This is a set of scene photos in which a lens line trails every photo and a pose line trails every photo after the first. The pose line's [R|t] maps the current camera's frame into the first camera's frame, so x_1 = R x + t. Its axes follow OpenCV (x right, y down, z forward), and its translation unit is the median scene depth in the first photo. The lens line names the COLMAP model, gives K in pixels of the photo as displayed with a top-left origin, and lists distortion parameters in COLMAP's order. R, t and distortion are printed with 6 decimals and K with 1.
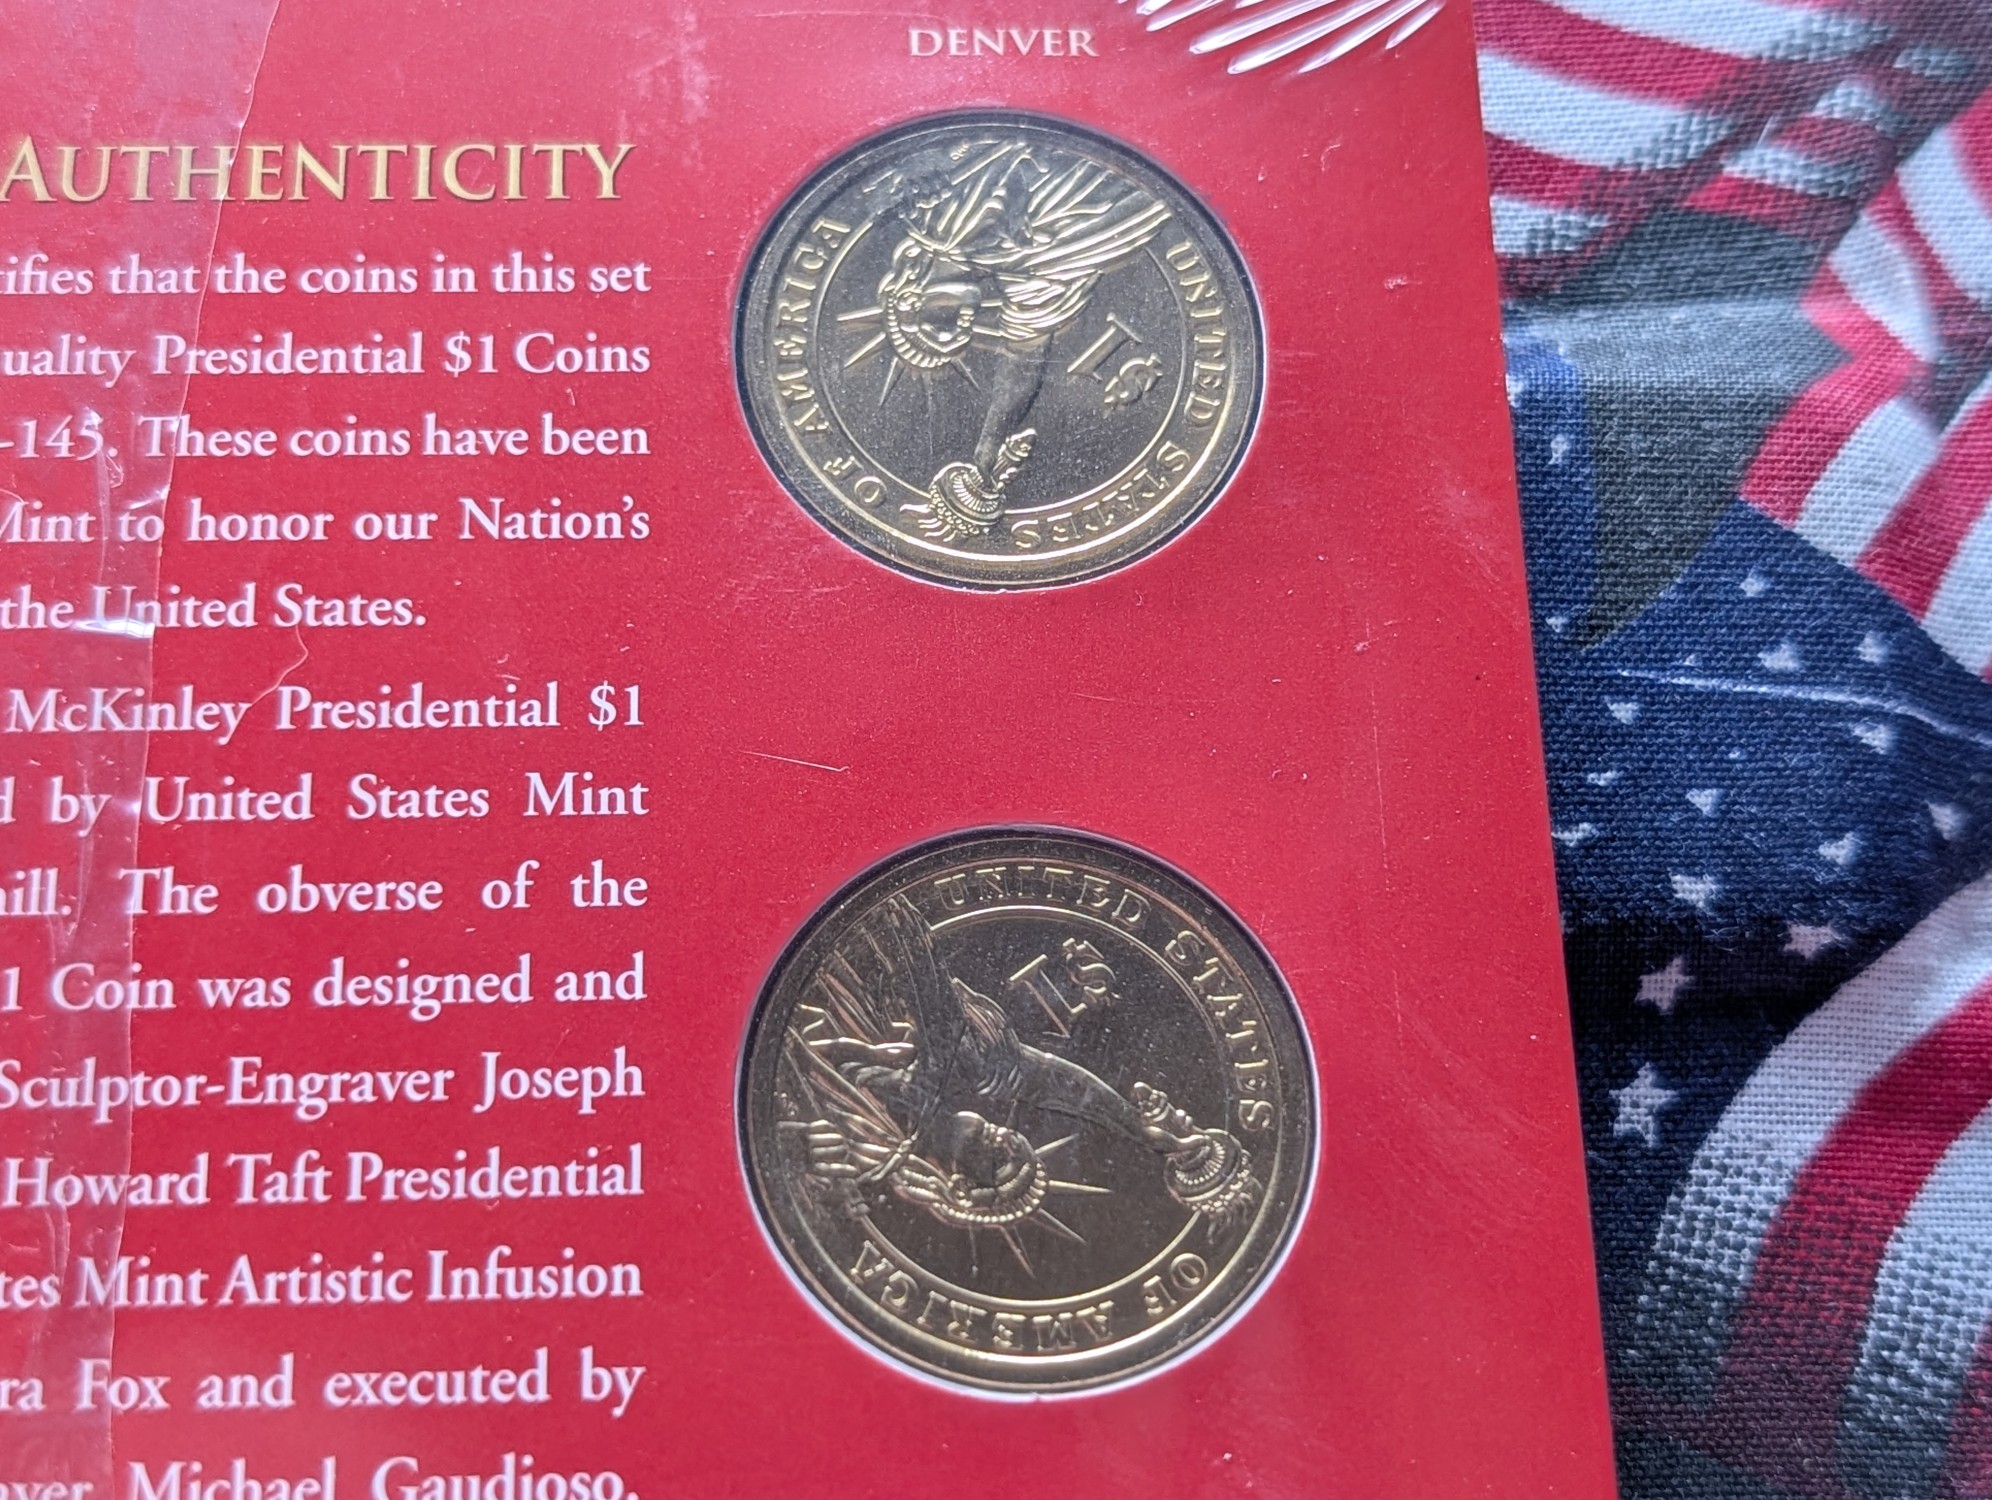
lens RADIAL K [[3115.4, 0, 996.0], [0, 3115.4, 750.0], [0, 0, 1]] dist [0.229918, -1.434596]
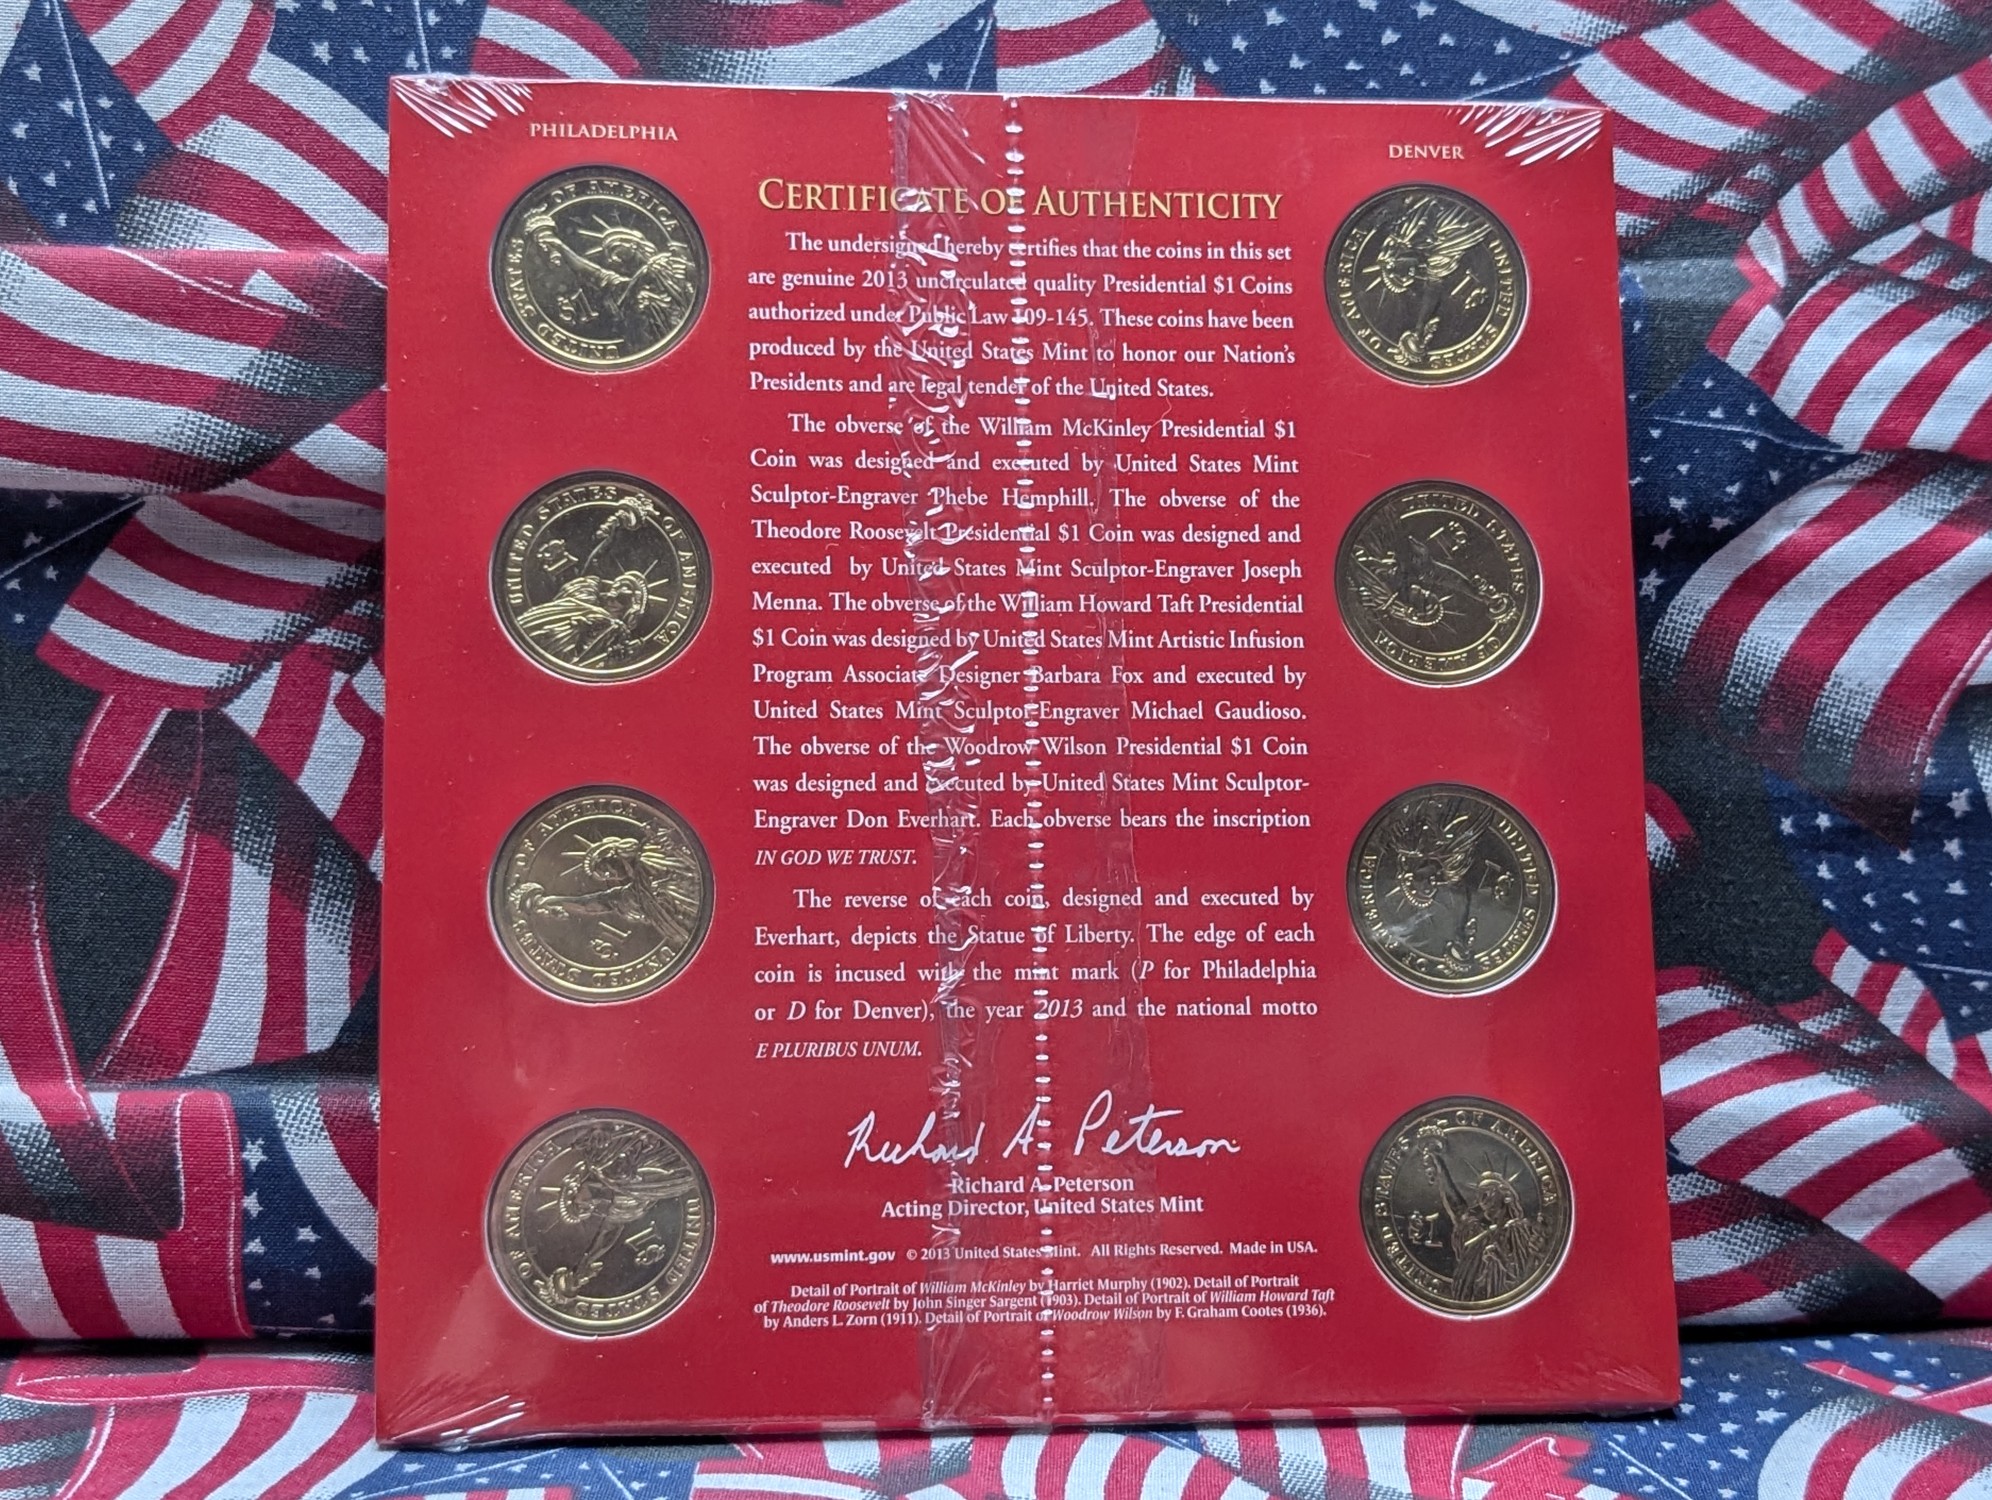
lens RADIAL K [[3115.4, 0, 996.0], [0, 3115.4, 750.0], [0, 0, 1]] dist [0.229918, -1.434596]
pose [[0.997906, 0.021737, 0.060920, -0.503179], [-0.033464, 0.979499, 0.198652, -0.257226], [-0.055353, -0.200274, 0.978175, -1.580686]]
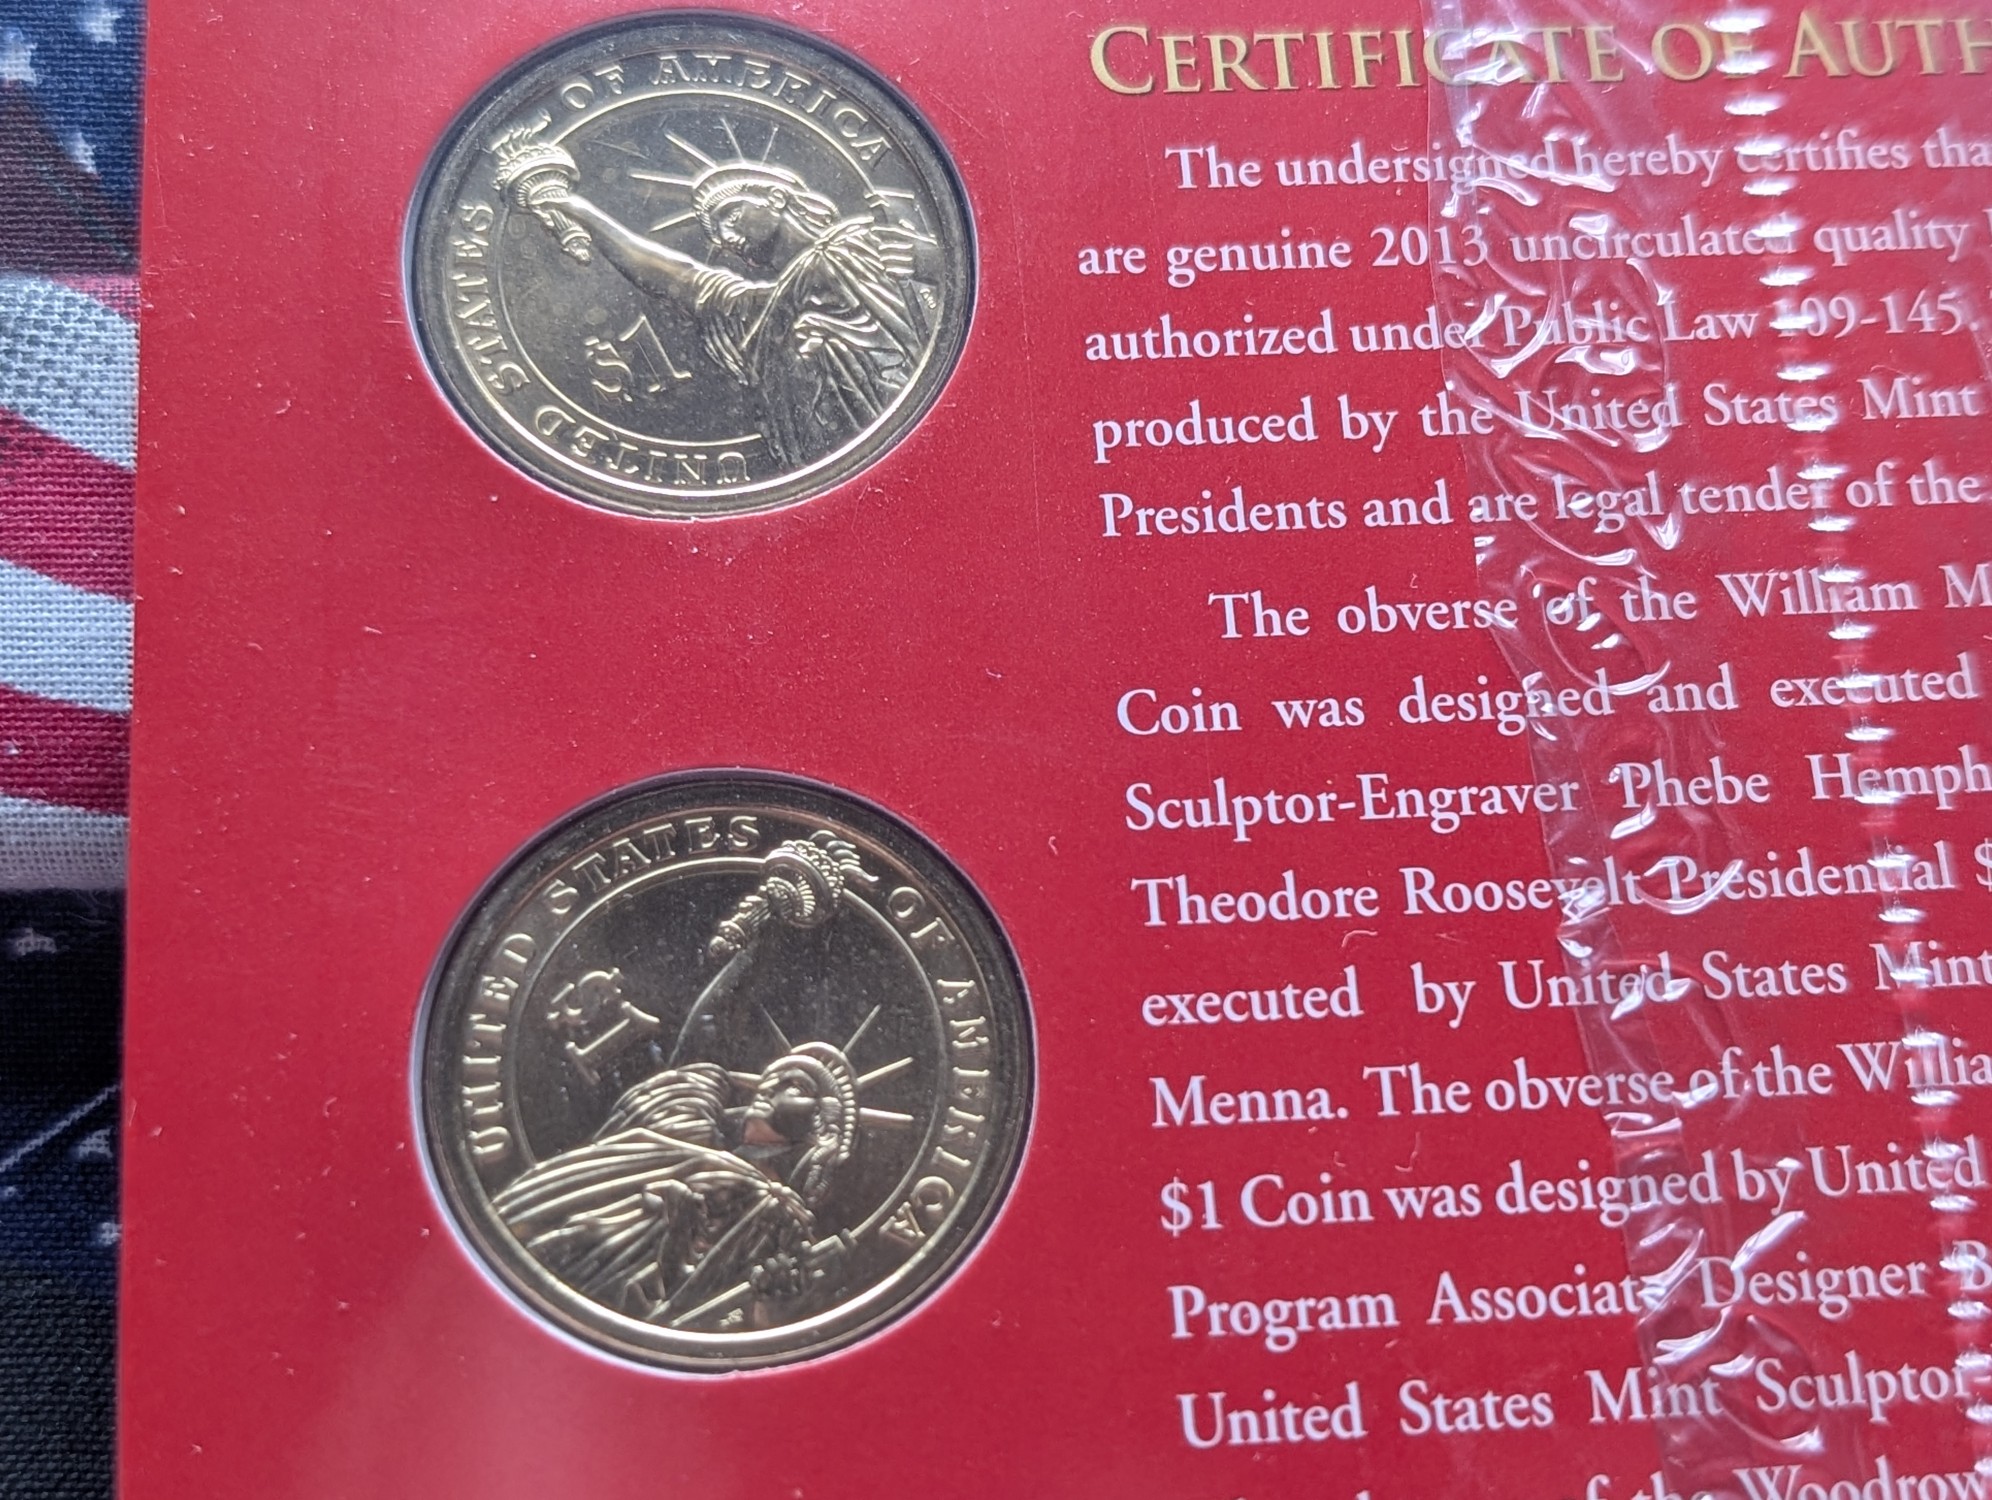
lens RADIAL K [[3115.4, 0, 996.0], [0, 3115.4, 750.0], [0, 0, 1]] dist [0.229918, -1.434596]
pose [[0.999325, -0.036558, 0.003608, -0.590874], [0.036436, 0.998900, 0.029520, -0.001137], [-0.004683, -0.029368, 0.999558, 0.004696]]
